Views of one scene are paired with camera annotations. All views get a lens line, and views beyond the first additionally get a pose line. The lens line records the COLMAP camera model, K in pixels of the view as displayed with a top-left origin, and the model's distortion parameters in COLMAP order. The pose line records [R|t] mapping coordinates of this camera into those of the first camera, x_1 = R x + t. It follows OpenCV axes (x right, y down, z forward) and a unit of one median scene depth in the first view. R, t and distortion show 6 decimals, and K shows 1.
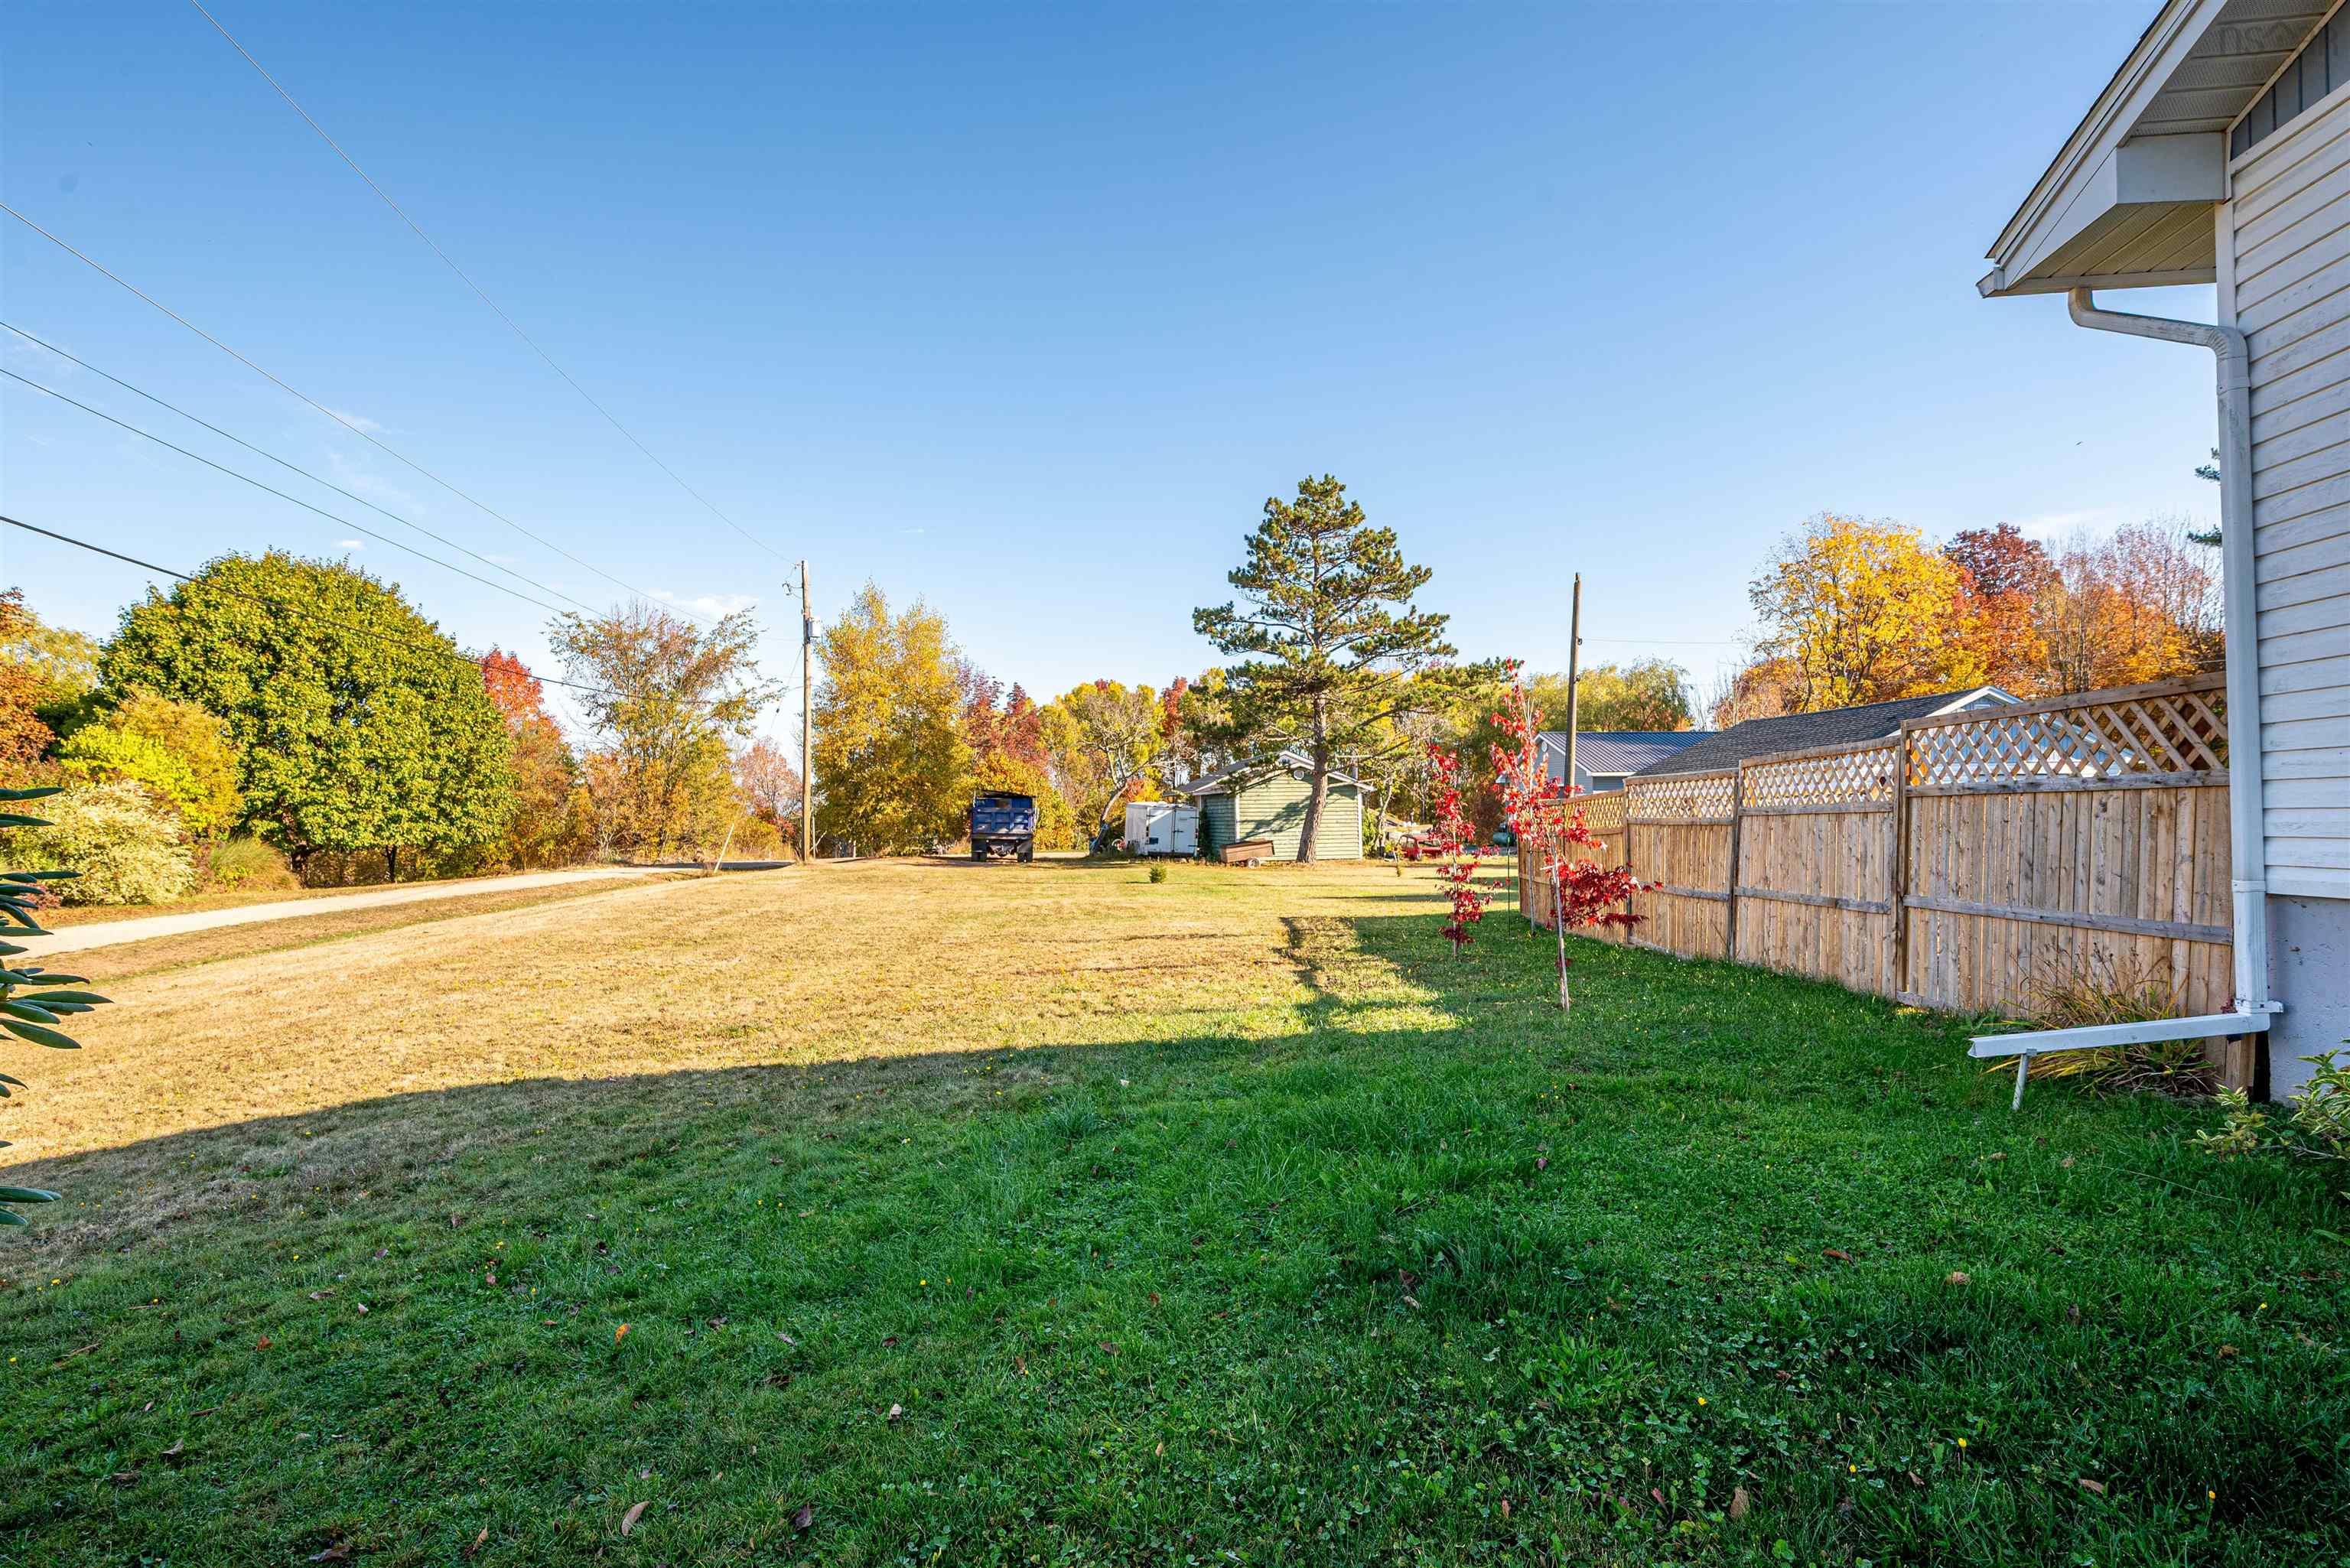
lens RADIAL K [[1152.1, 0, 1152.7], [0, 1152.1, 800.6], [0, 0, 1]] dist [-0.005008, 0.002708]
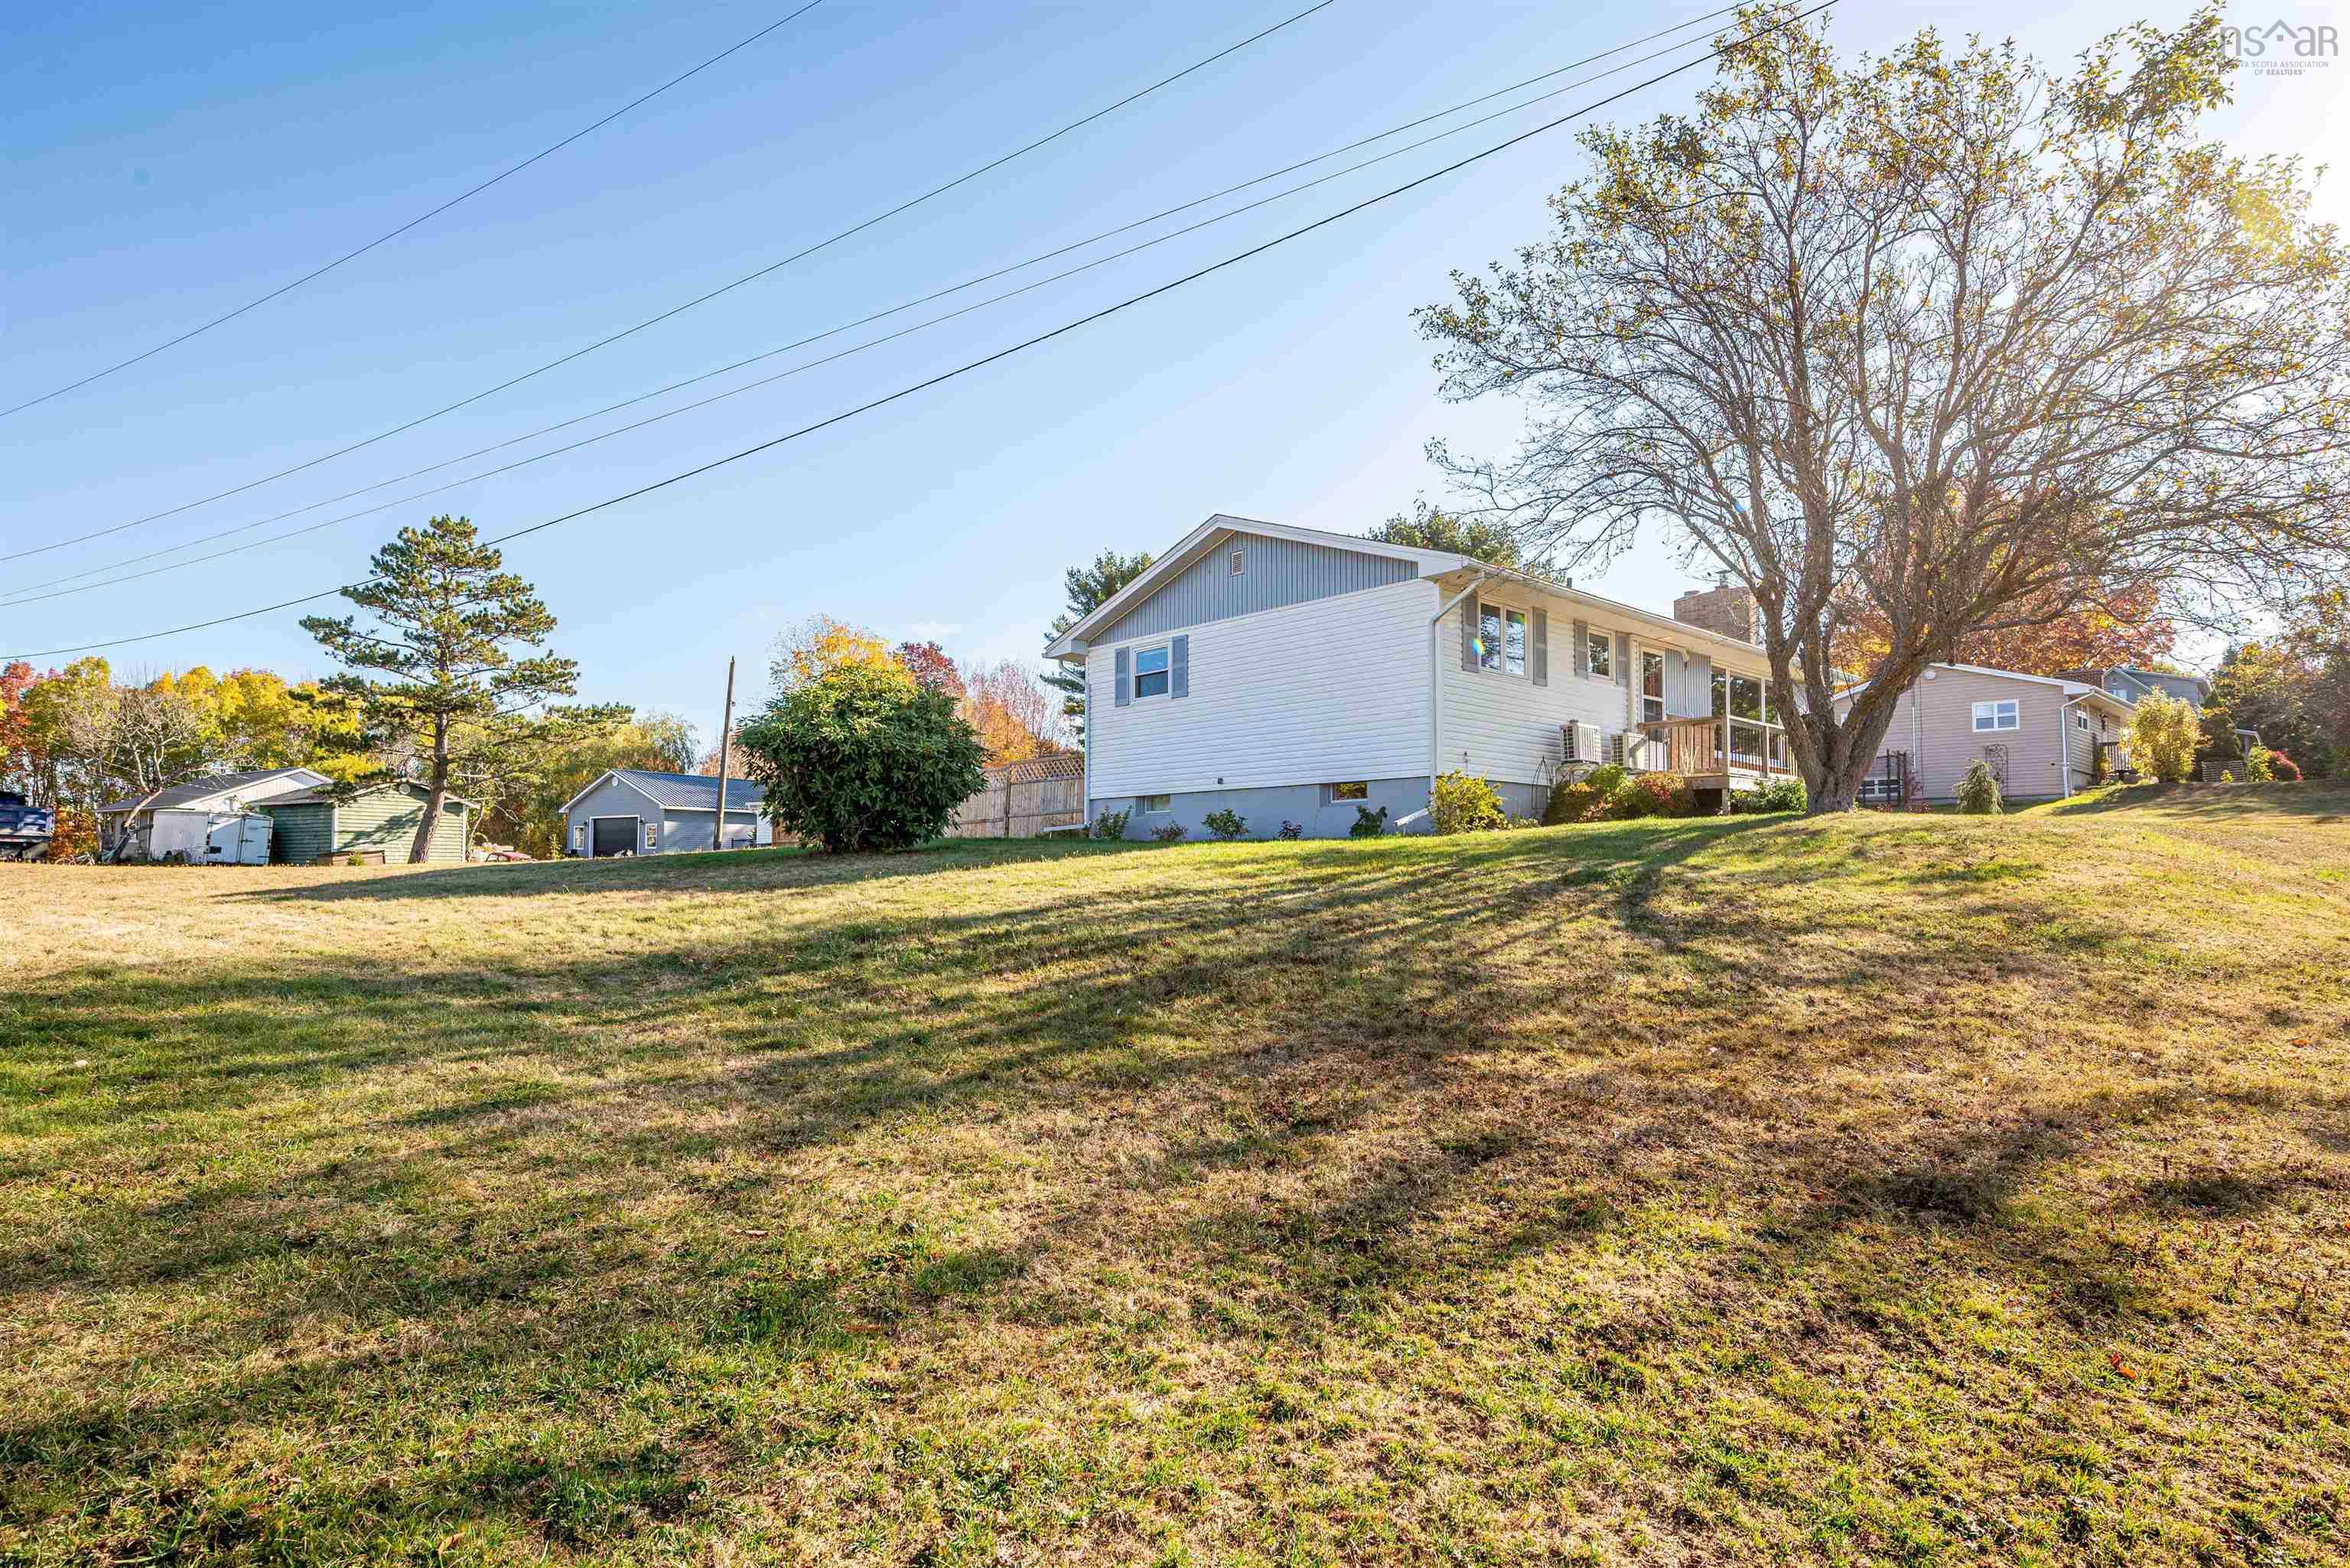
lens RADIAL K [[1231.2, 0, 1159.9], [0, 1231.2, 781.3], [0, 0, 1]] dist [-0.000916, 0.000588]
pose [[0.662768, 0.074024, 0.745157, -0.259913], [-0.026126, 0.996782, -0.075783, 0.037682], [-0.748369, 0.030759, 0.662569, -0.255192]]
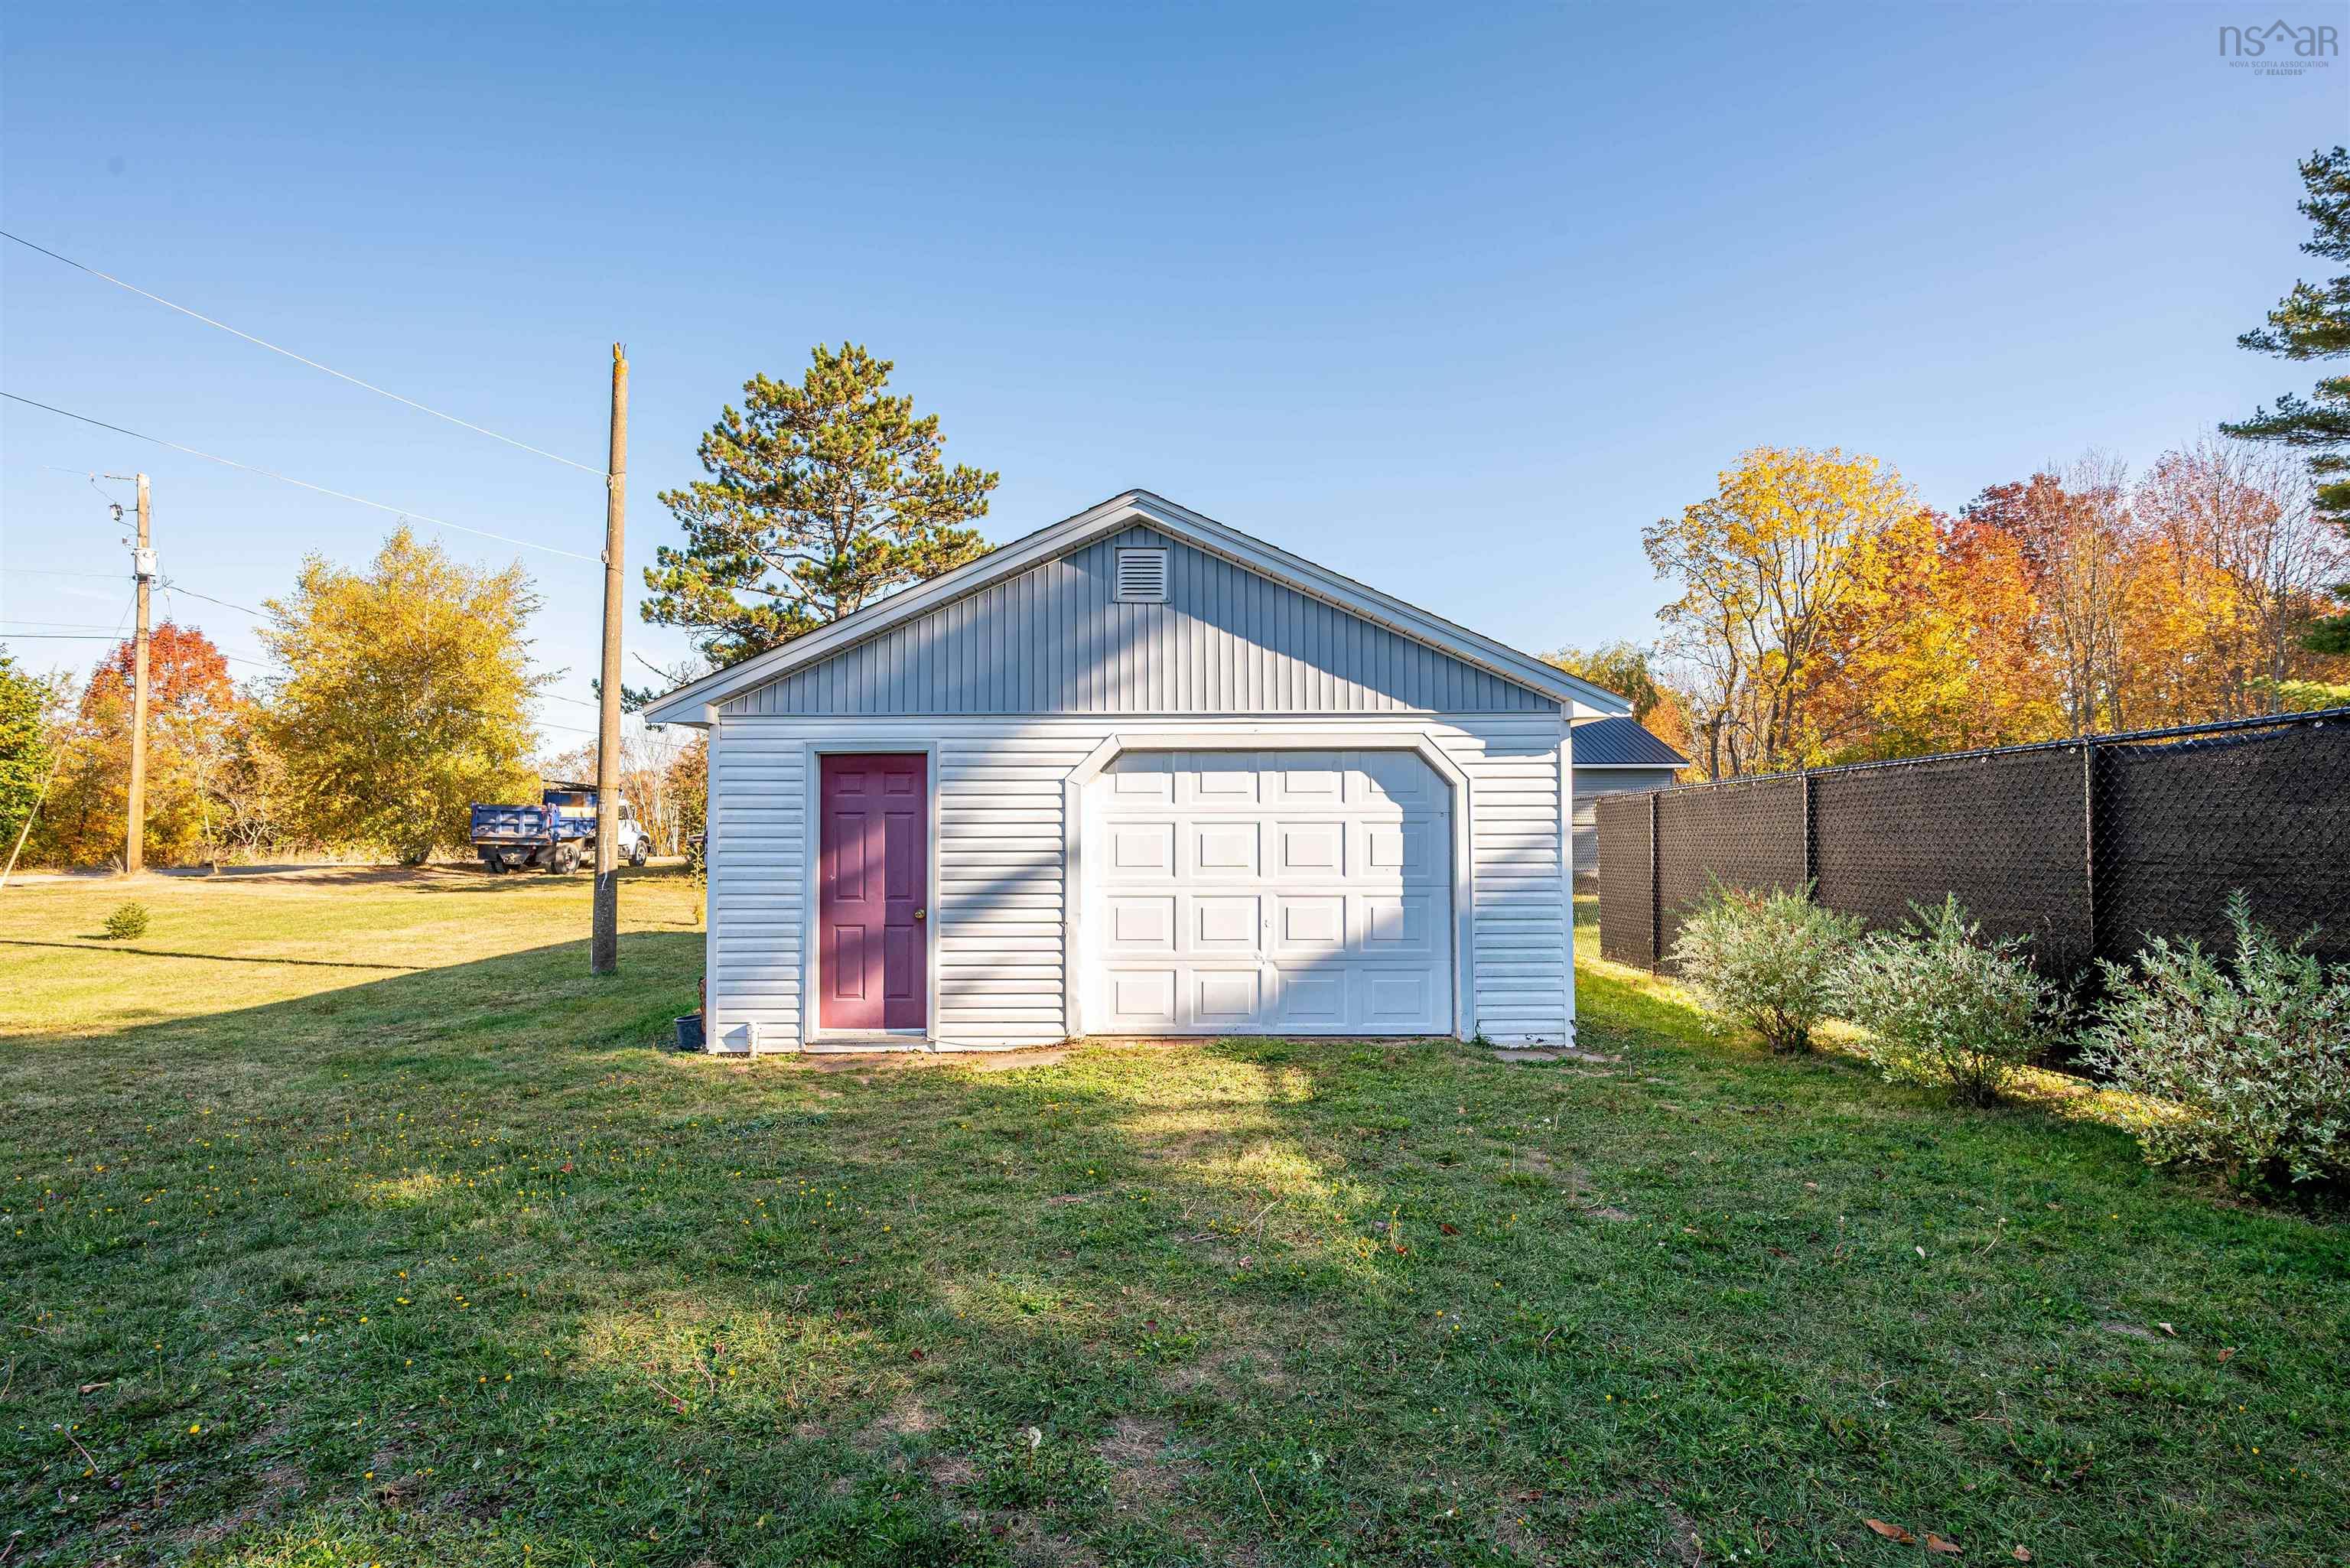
lens RADIAL K [[1034.1, 0, 1182.9], [0, 1034.1, 794.3], [0, 0, 1]] dist [-0.001108, 0.001903]
pose [[0.993955, 0.007916, -0.109501, 0.427796], [-0.007966, 0.999968, -0.000018, -0.004349], [0.109498, 0.000891, 0.993987, 0.380754]]
